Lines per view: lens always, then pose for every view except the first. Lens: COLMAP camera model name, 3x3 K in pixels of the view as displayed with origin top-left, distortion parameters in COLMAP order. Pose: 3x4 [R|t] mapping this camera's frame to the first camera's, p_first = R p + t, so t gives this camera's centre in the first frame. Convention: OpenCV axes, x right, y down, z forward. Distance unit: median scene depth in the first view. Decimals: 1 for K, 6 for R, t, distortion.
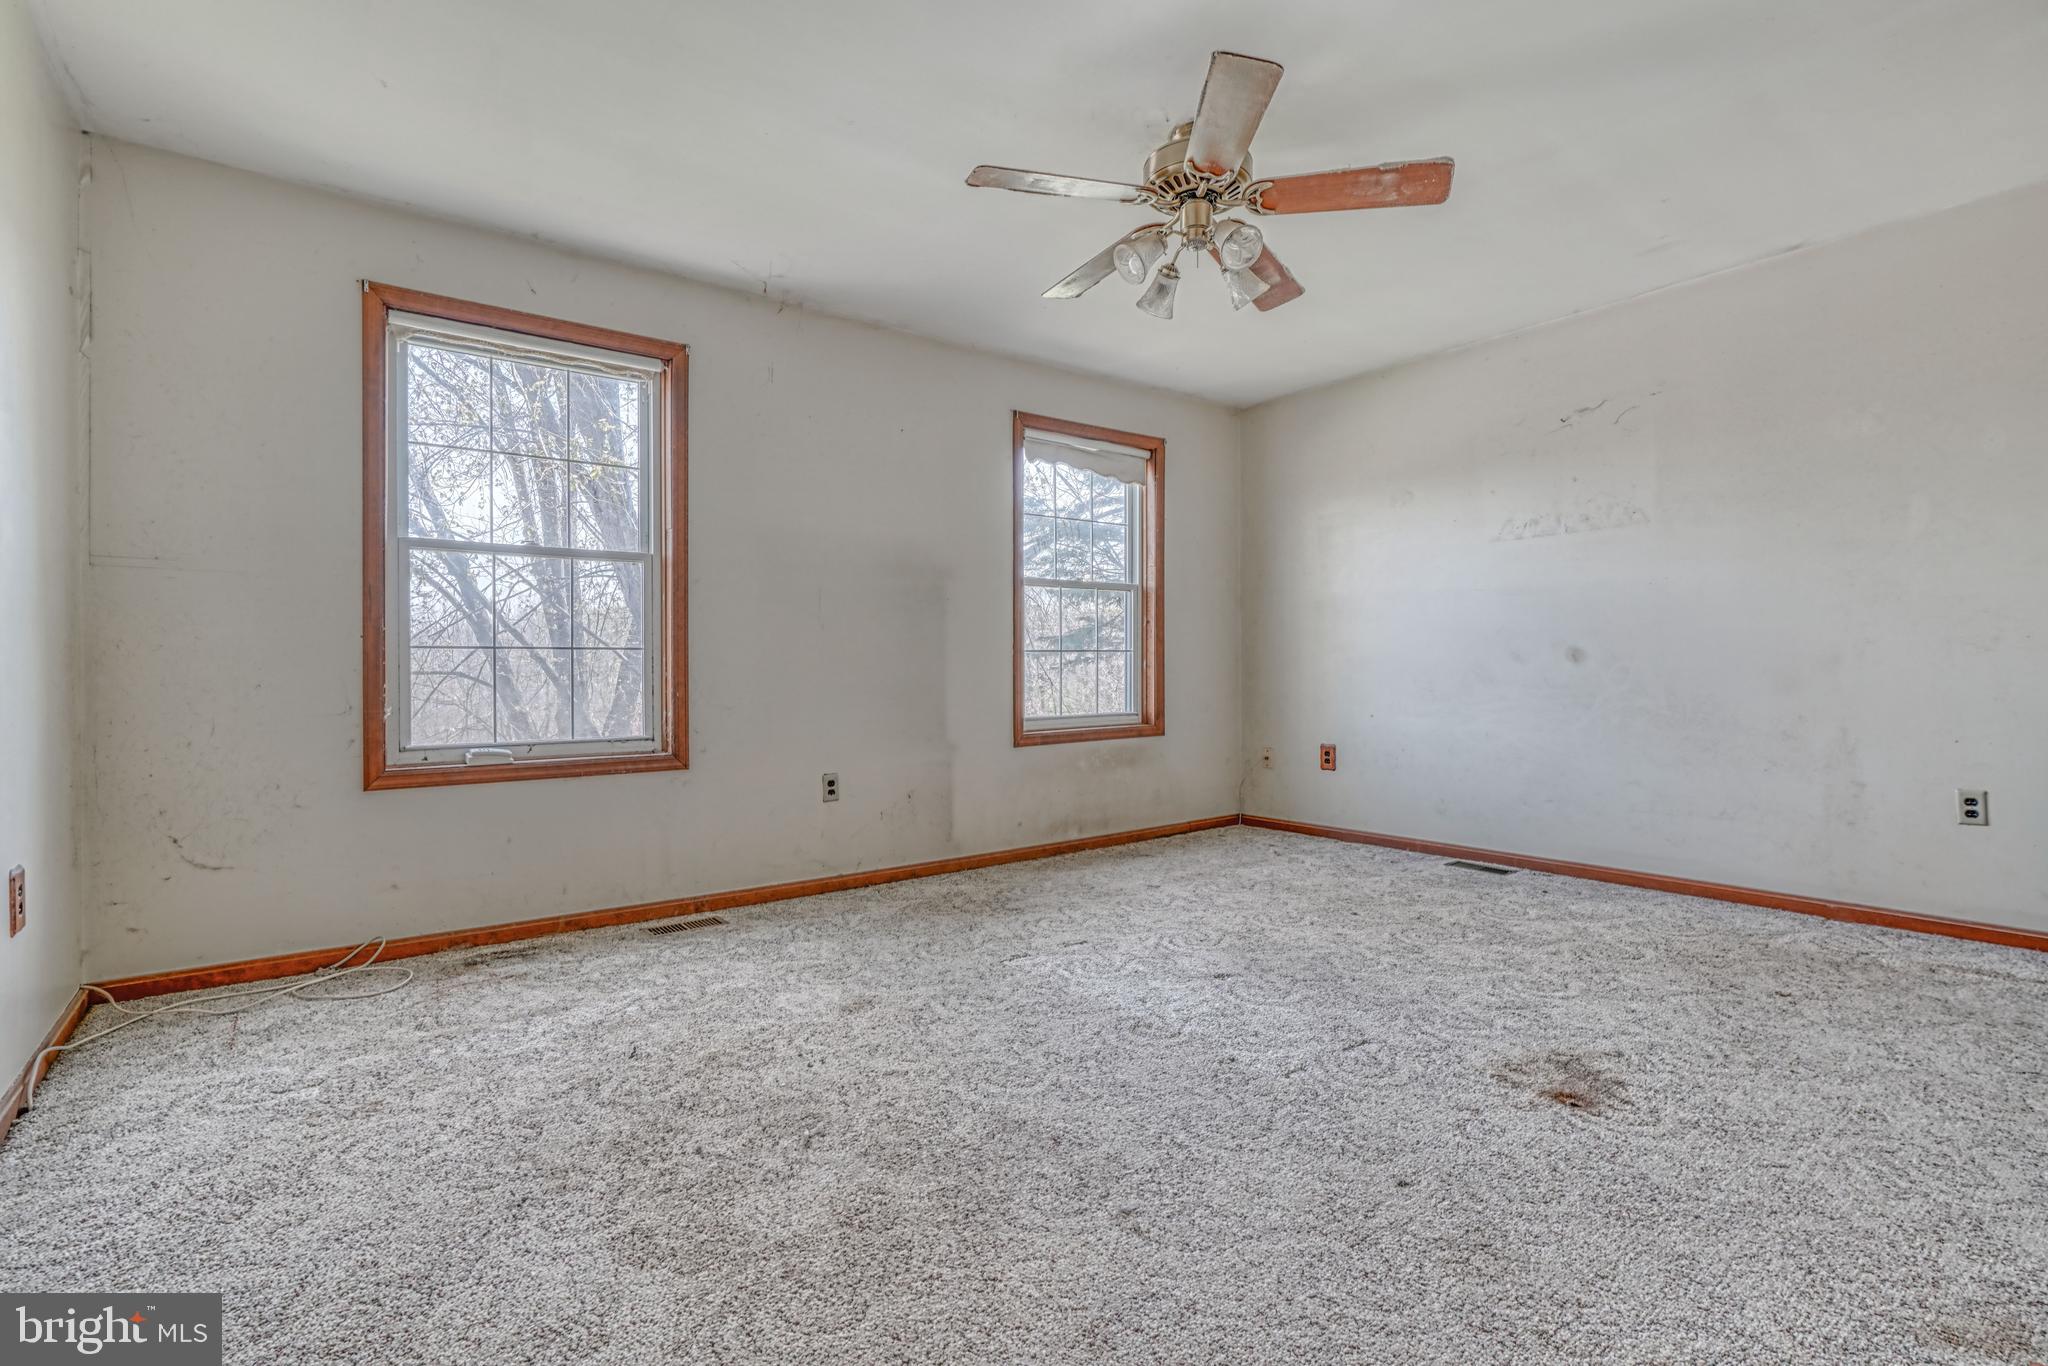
lens RADIAL K [[966.0, 0, 1021.3], [0, 966.0, 673.6], [0, 0, 1]] dist [-0.001245, 0.000096]
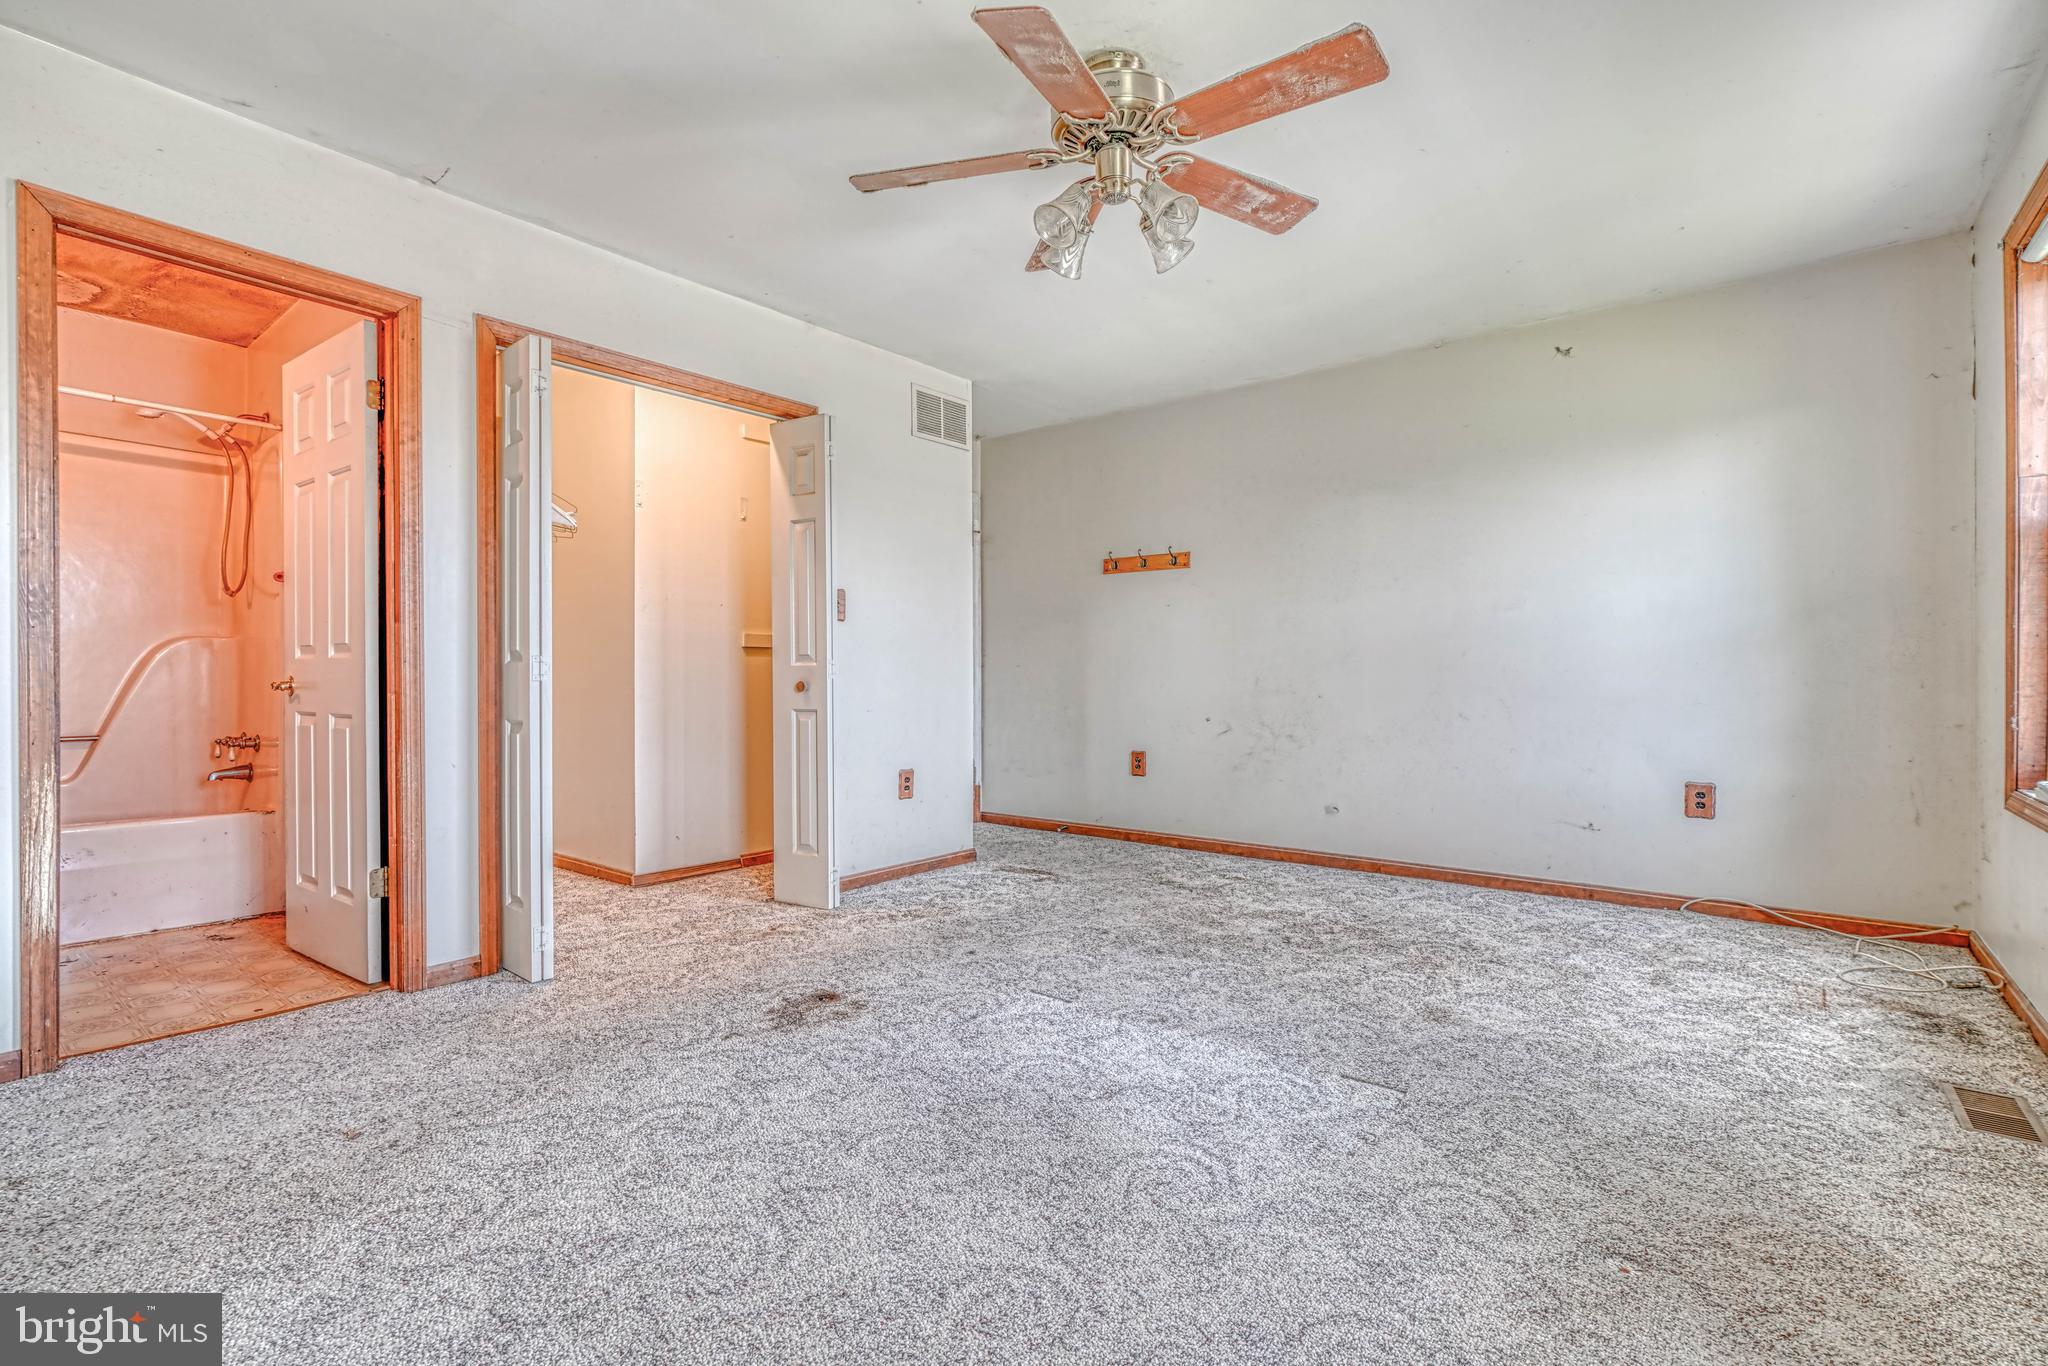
lens RADIAL K [[966.0, 0, 1024.0], [0, 966.0, 680.5], [0, 0, 1]] dist [-0.001245, 0.000096]
pose [[-0.972210, 0.006952, -0.234007, 0.515575], [0.003949, 0.999904, 0.013299, -0.019784], [0.234077, 0.012006, -0.972144, 2.009076]]
